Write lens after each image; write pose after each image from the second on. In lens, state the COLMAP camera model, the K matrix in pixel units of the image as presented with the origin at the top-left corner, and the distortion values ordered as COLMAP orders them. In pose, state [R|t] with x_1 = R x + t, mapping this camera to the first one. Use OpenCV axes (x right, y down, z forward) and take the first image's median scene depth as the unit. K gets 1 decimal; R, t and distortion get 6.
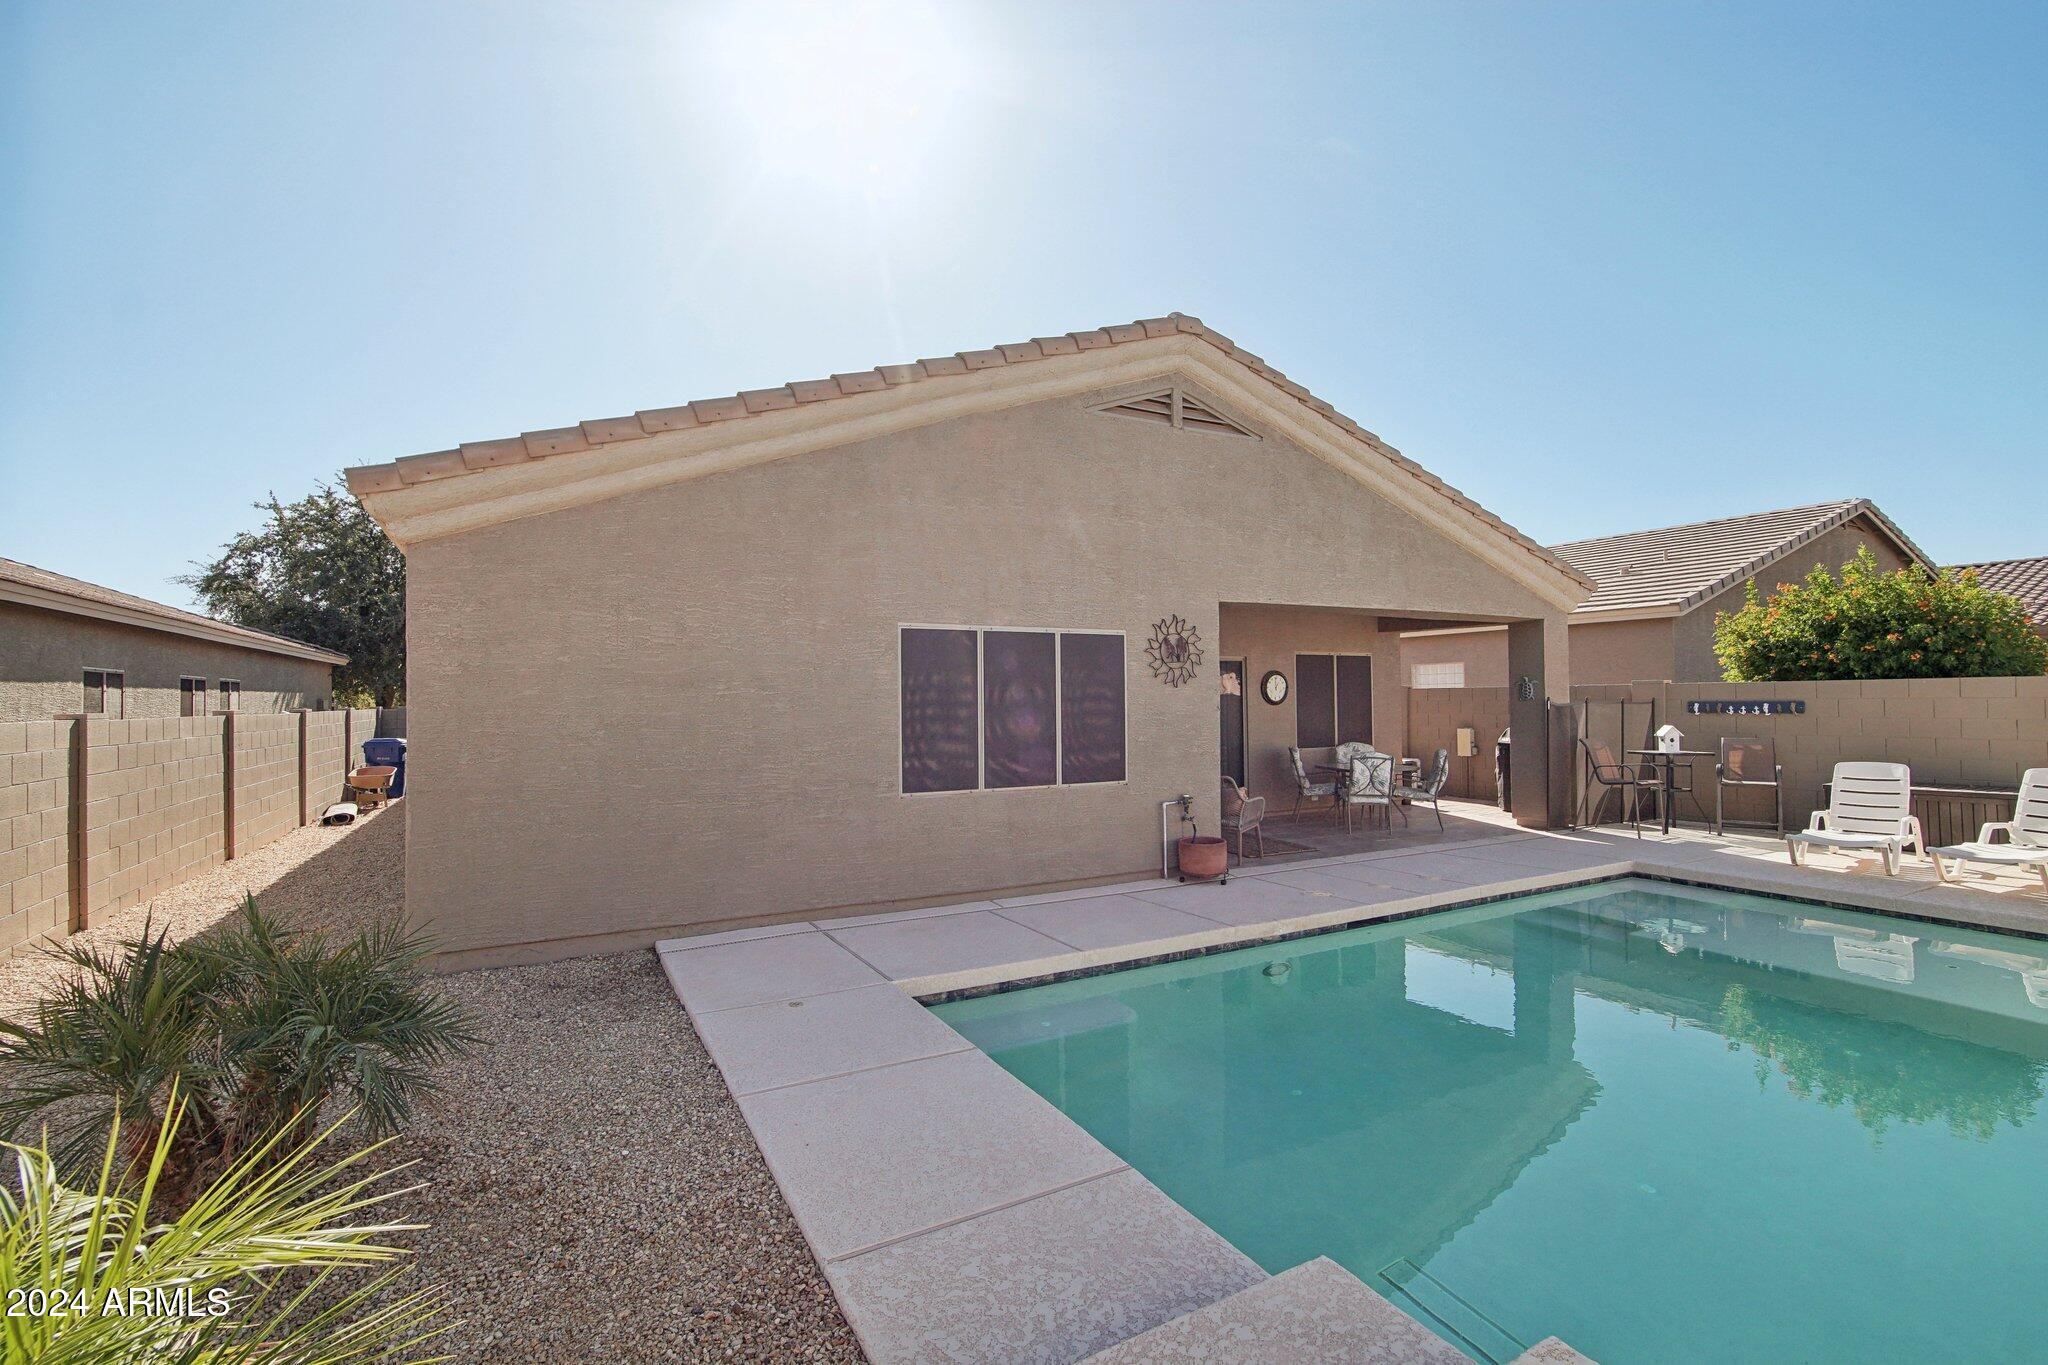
lens RADIAL K [[923.5, 0, 1020.7], [0, 923.5, 678.6], [0, 0, 1]] dist [-0.019259, -0.000817]
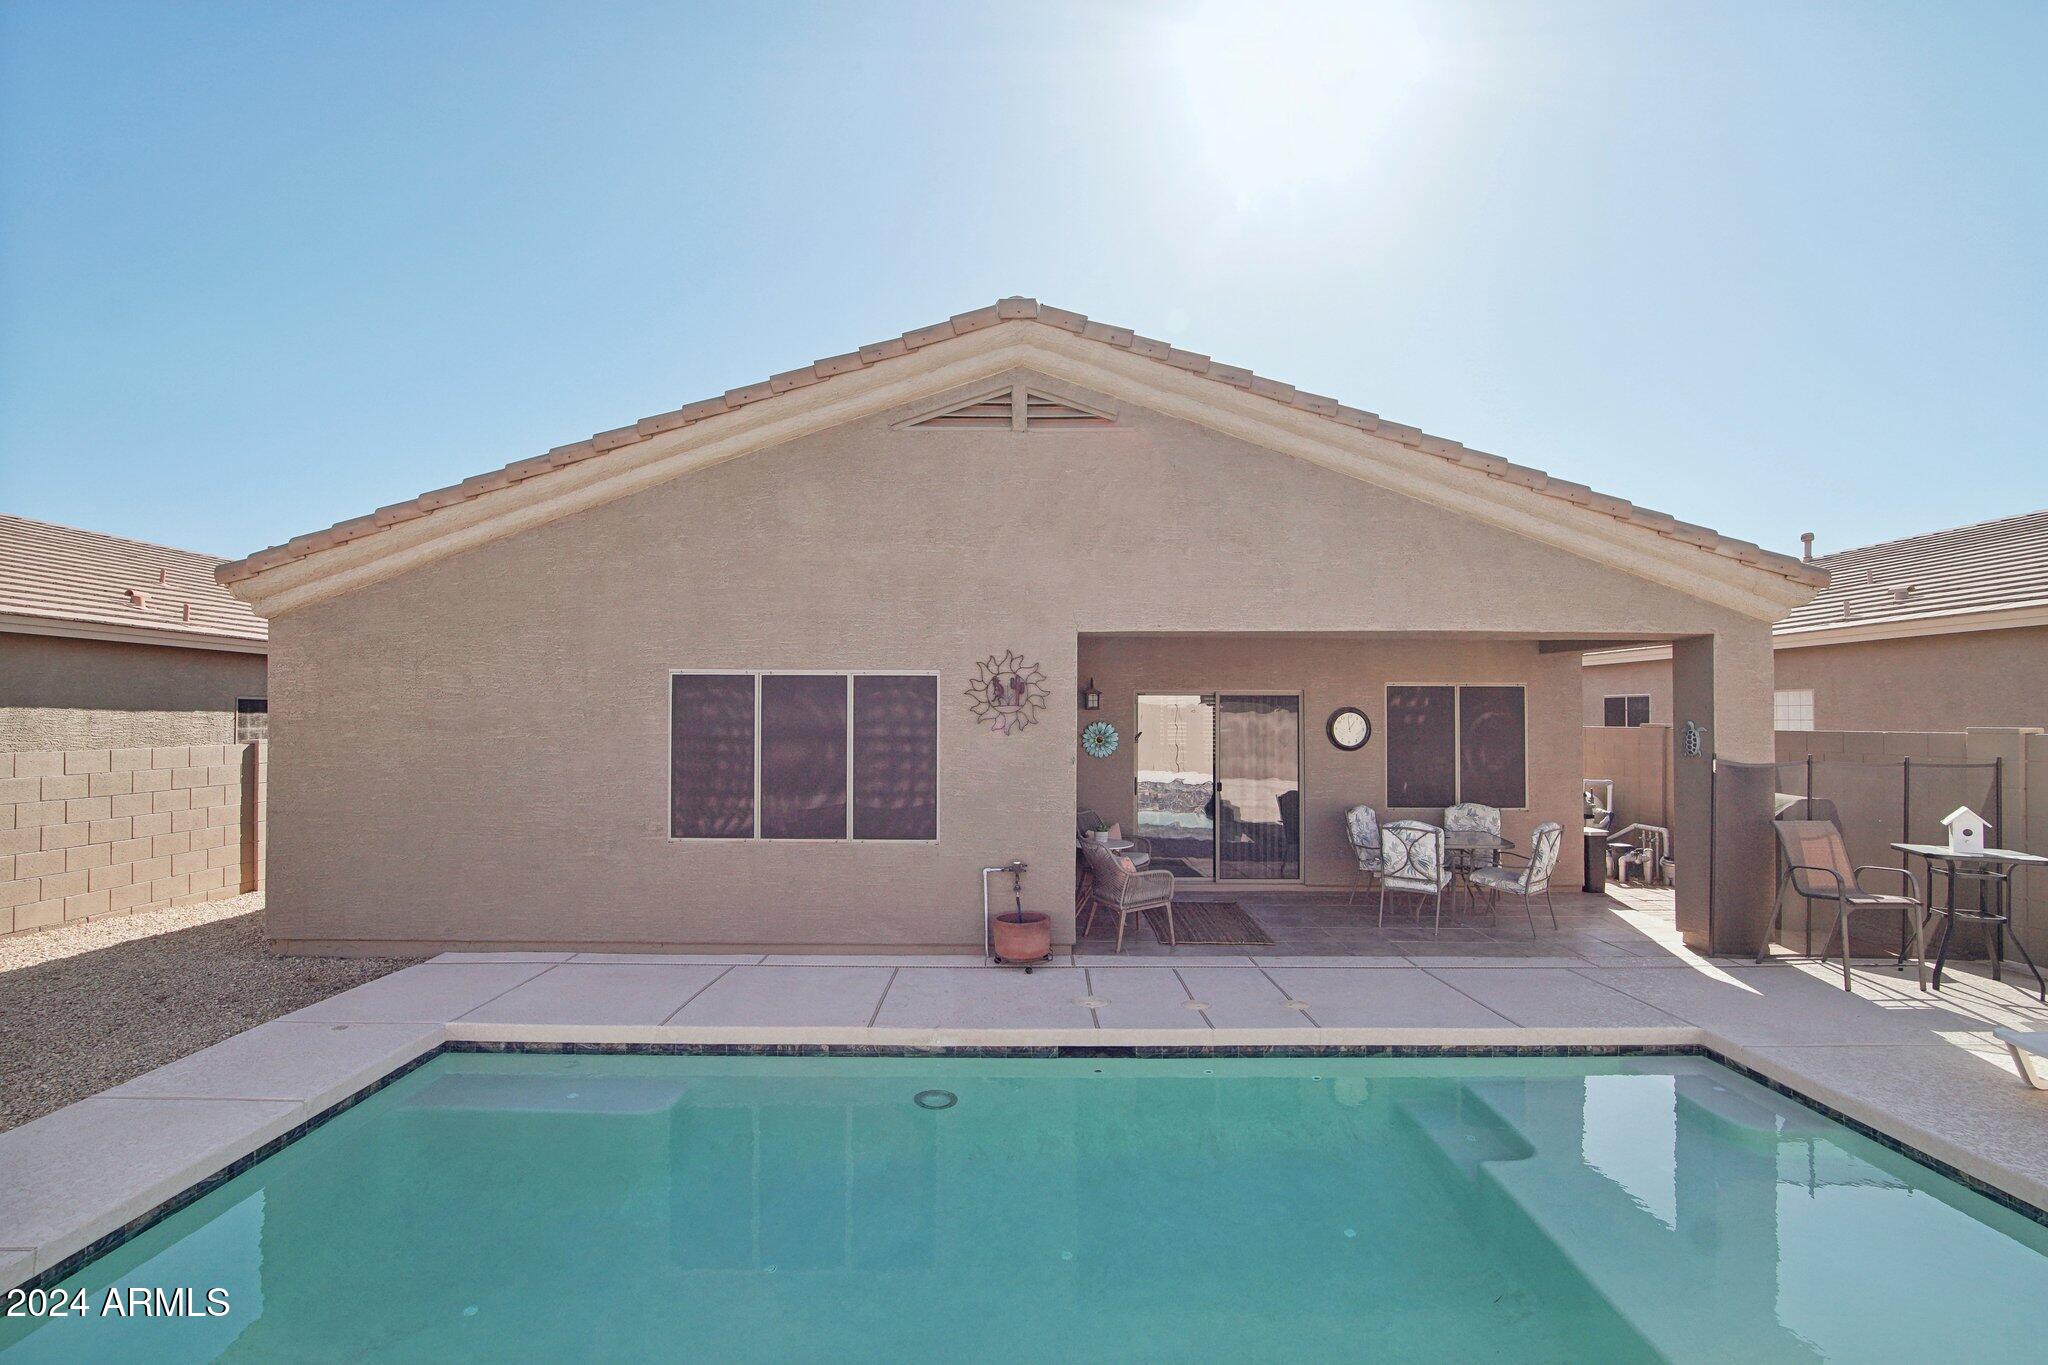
lens RADIAL K [[923.5, 0, 1021.8], [0, 923.5, 697.7], [0, 0, 1]] dist [-0.019259, -0.000817]
pose [[0.880002, 0.002365, -0.474964, 0.590849], [-0.001003, 0.999995, 0.003121, -0.027969], [0.474969, -0.002270, 0.880000, 0.253418]]
